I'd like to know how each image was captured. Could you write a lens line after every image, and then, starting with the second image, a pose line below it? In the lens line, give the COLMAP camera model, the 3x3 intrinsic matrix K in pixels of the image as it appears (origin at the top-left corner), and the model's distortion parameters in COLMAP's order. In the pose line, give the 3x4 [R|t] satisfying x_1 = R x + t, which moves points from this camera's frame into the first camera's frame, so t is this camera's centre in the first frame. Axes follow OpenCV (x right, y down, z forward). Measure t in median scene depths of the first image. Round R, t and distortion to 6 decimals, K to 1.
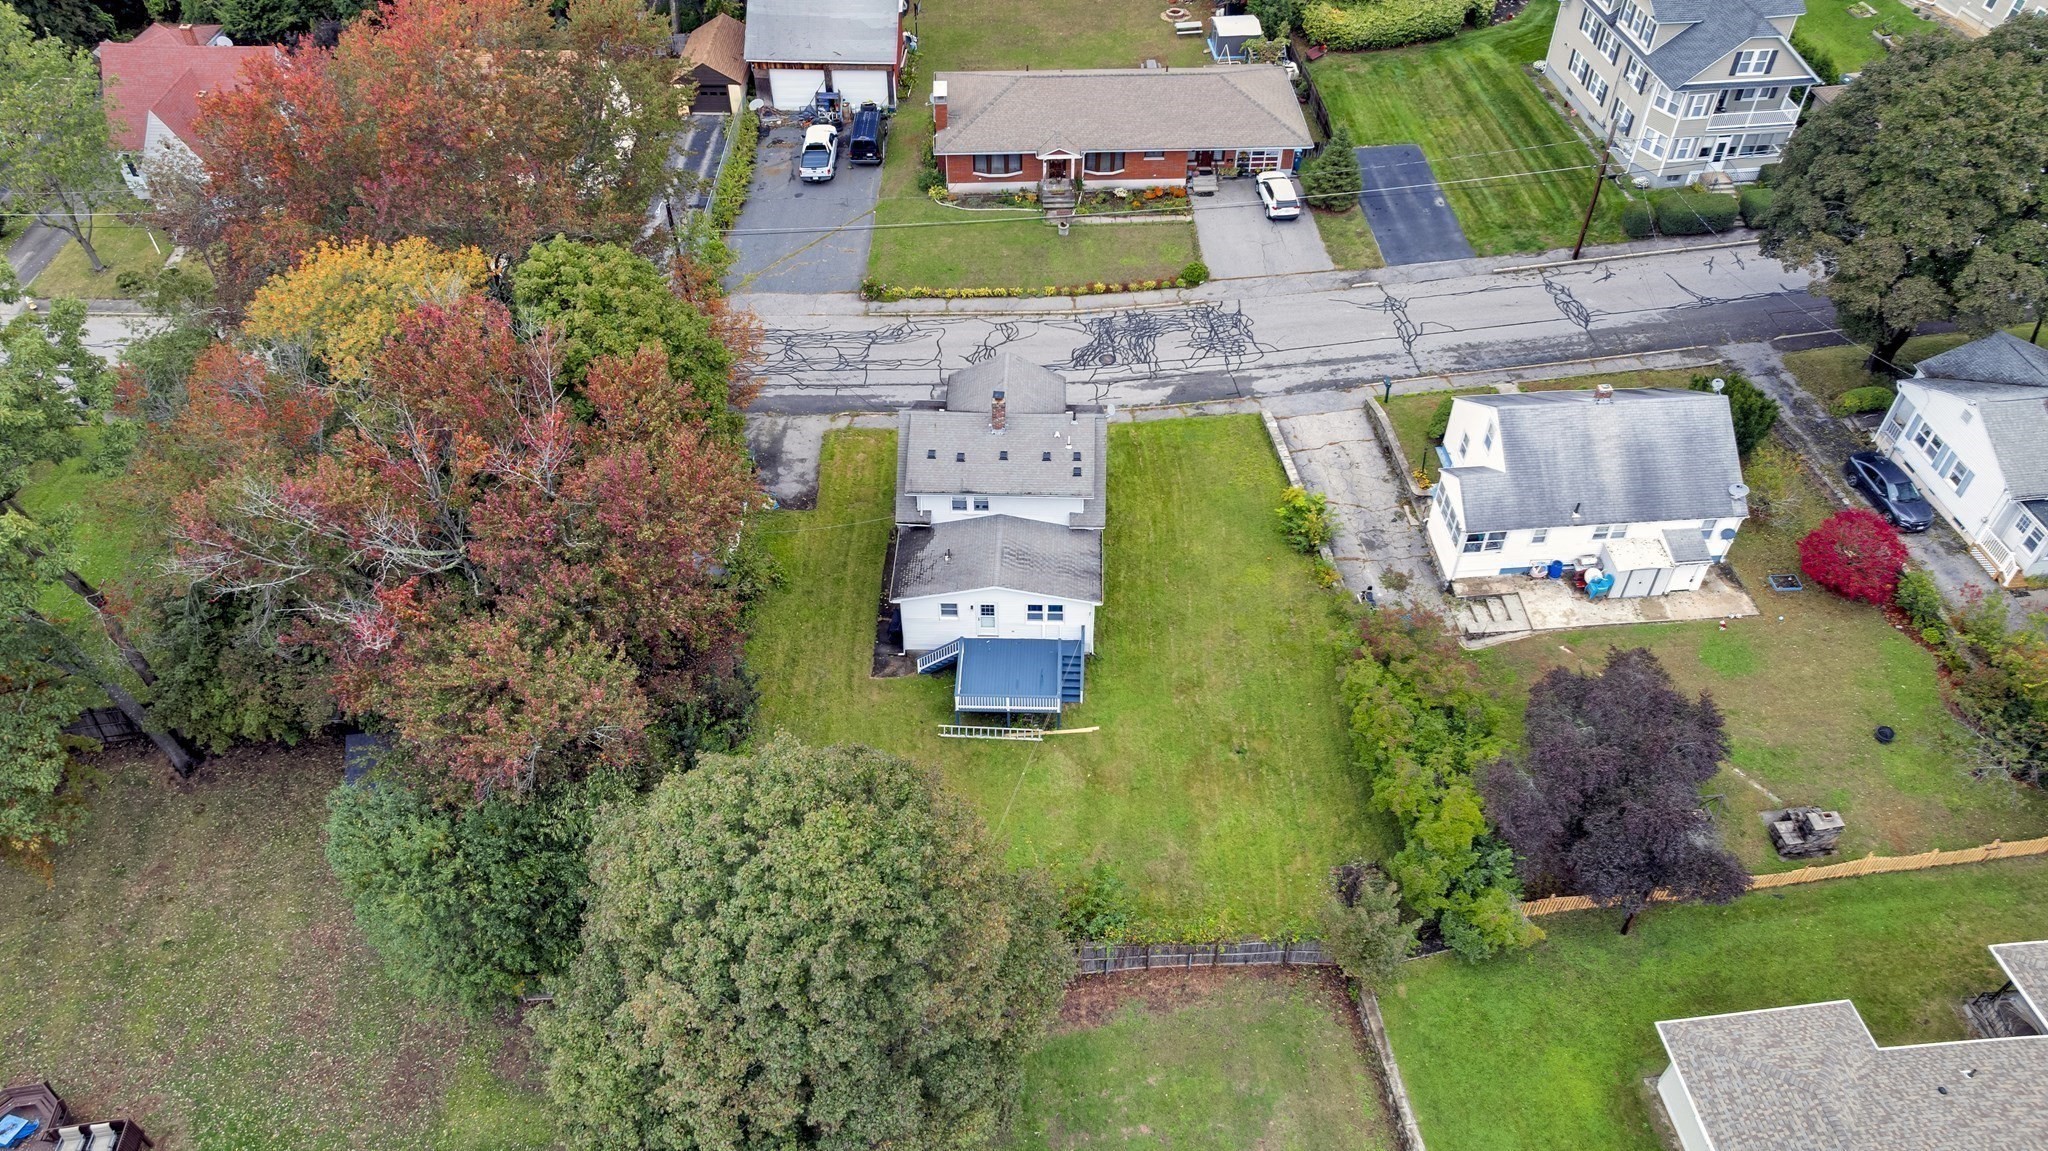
lens RADIAL K [[1418.5, 0, 1015.5], [0, 1418.5, 550.5], [0, 0, 1]] dist [-0.022350, -0.000950]
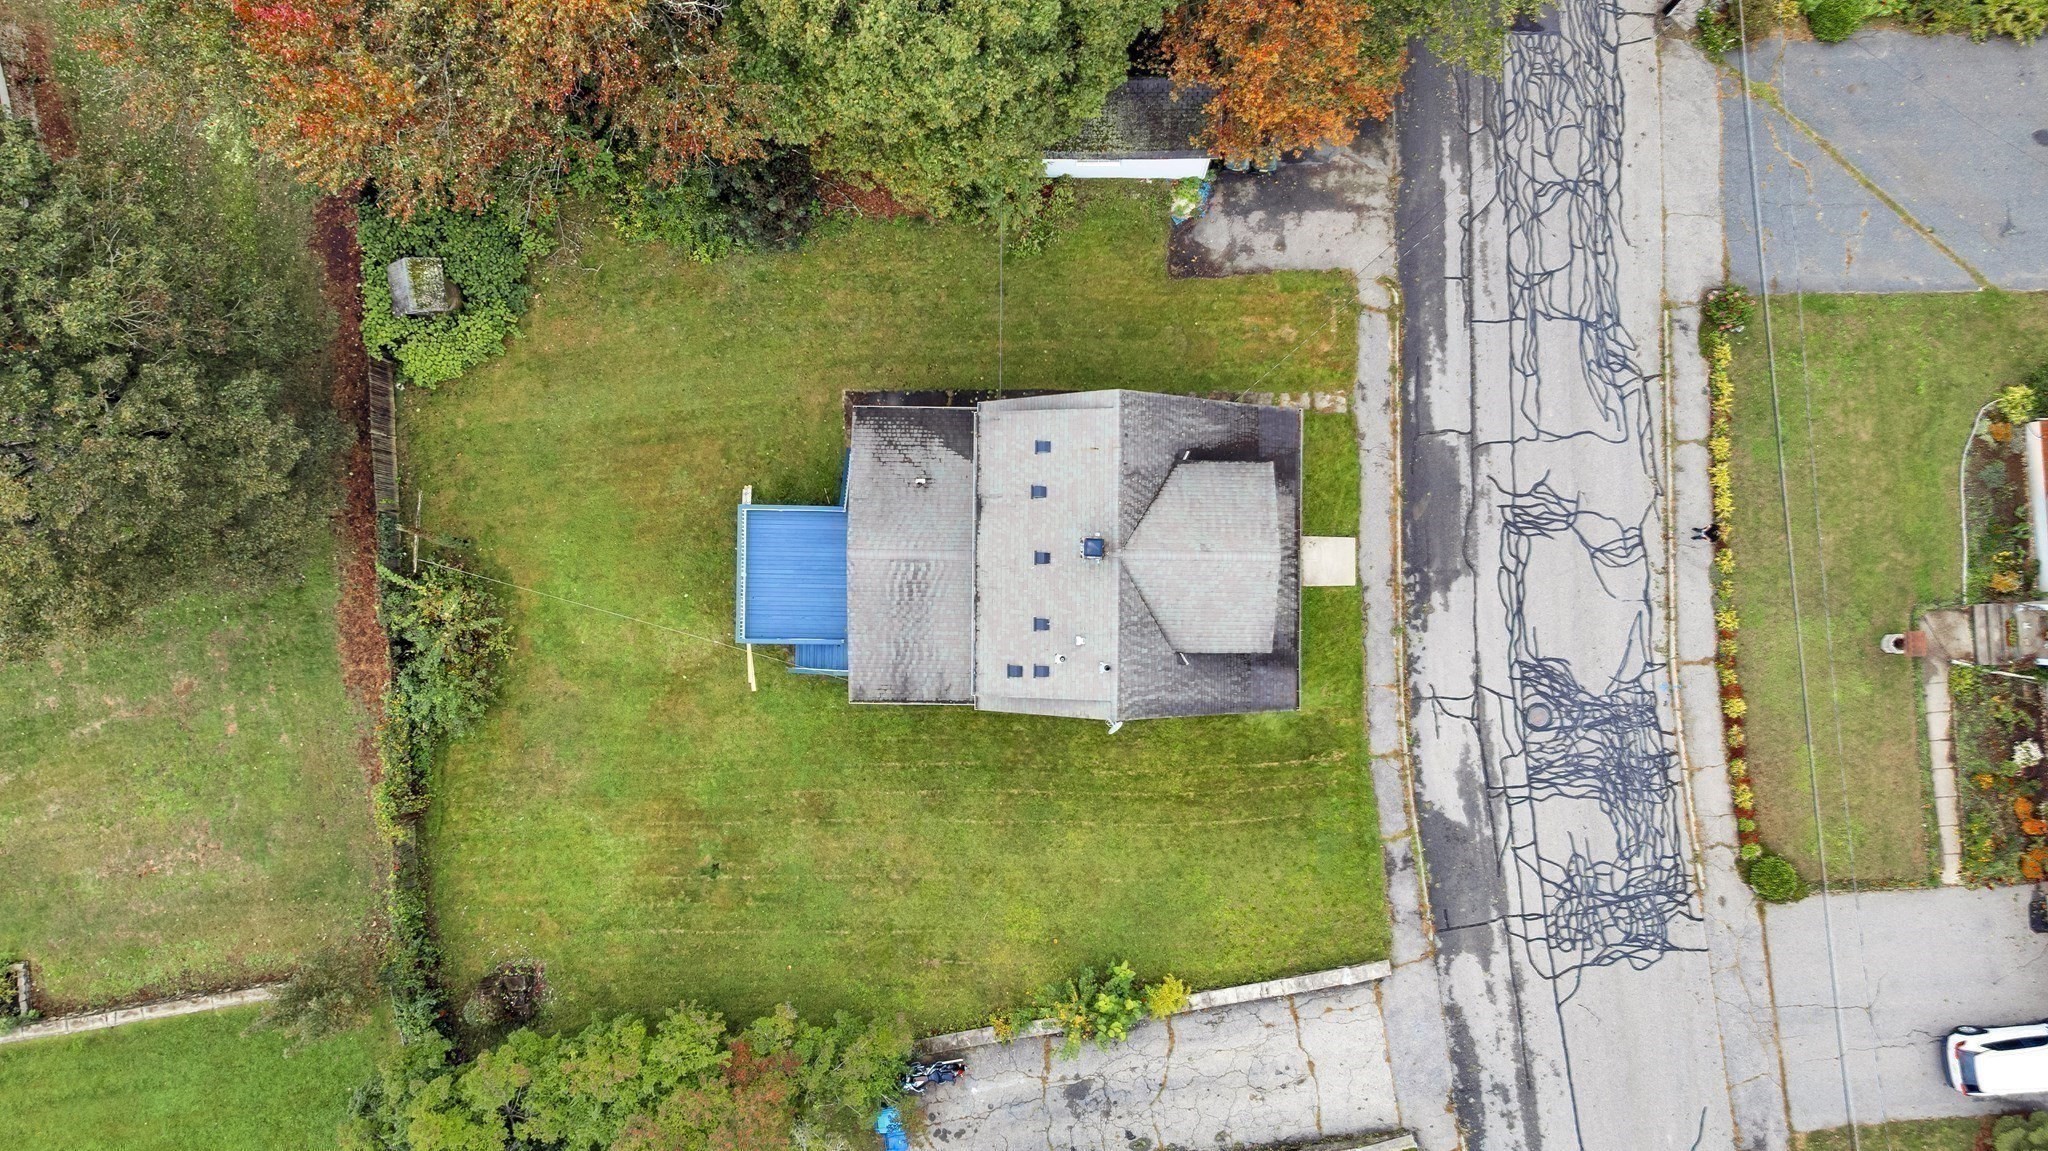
lens RADIAL K [[1418.5, 0, 1015.5], [0, 1418.5, 550.5], [0, 0, 1]] dist [-0.022350, -0.000950]
pose [[0.024999, 0.999461, -0.021297, 0.001390], [-0.704973, 0.032730, 0.708478, -0.411441], [0.708793, -0.002698, 0.705411, 0.425963]]
